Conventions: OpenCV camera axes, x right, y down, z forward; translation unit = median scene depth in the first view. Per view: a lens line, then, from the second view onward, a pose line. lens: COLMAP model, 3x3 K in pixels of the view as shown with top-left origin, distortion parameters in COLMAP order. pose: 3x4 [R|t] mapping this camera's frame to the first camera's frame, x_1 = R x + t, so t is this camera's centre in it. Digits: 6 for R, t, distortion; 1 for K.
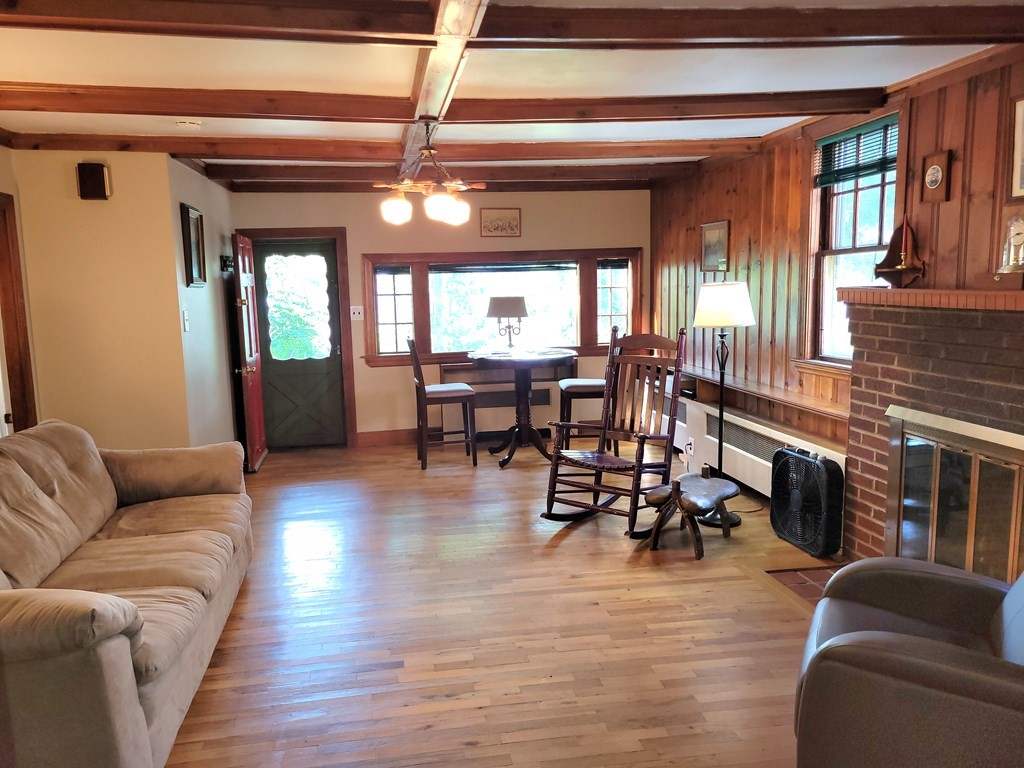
lens RADIAL K [[776.6, 0, 487.0], [0, 776.6, 388.8], [0, 0, 1]] dist [0.054537, -0.009240]
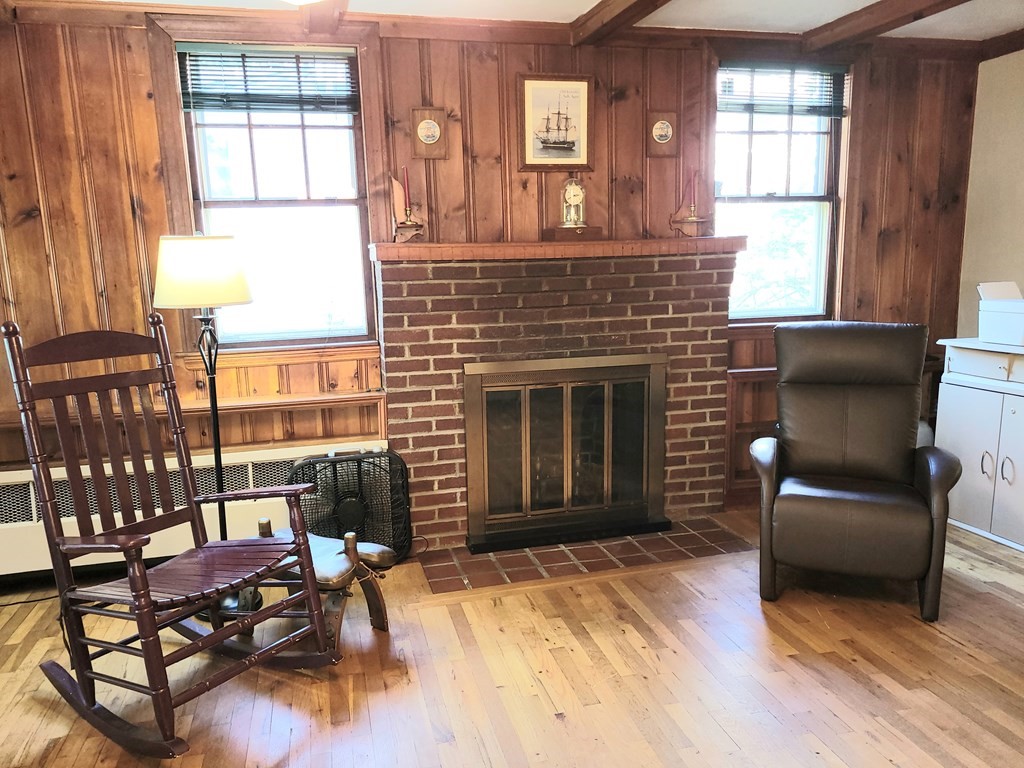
lens RADIAL K [[776.6, 0, 506.1], [0, 776.6, 392.5], [0, 0, 1]] dist [0.054537, -0.009240]
pose [[-0.087893, -0.147340, 0.985173, -0.433900], [0.168099, 0.972623, 0.160461, -0.088847], [-0.981844, 0.179710, -0.060718, 0.992770]]
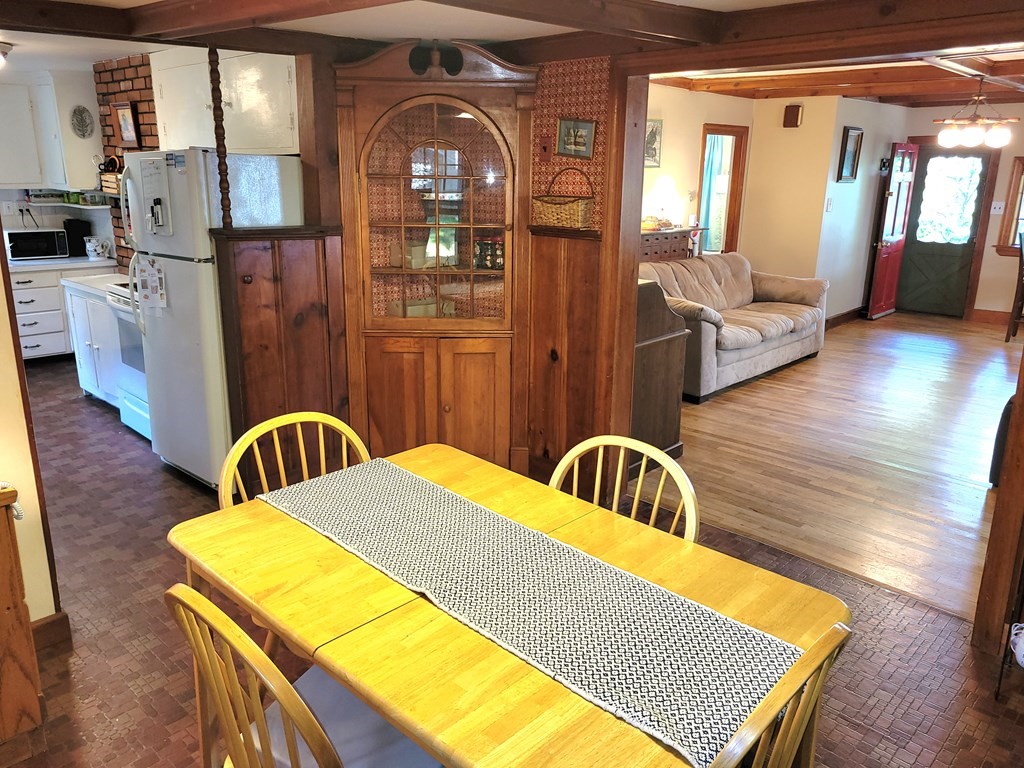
lens RADIAL K [[776.6, 0, 511.0], [0, 776.6, 383.3], [0, 0, 1]] dist [0.054537, -0.009240]
pose [[0.627318, 0.246571, -0.738698, 0.318694], [-0.143017, 0.968896, 0.201957, 0.023316], [0.765518, -0.021045, 0.643070, -0.348151]]
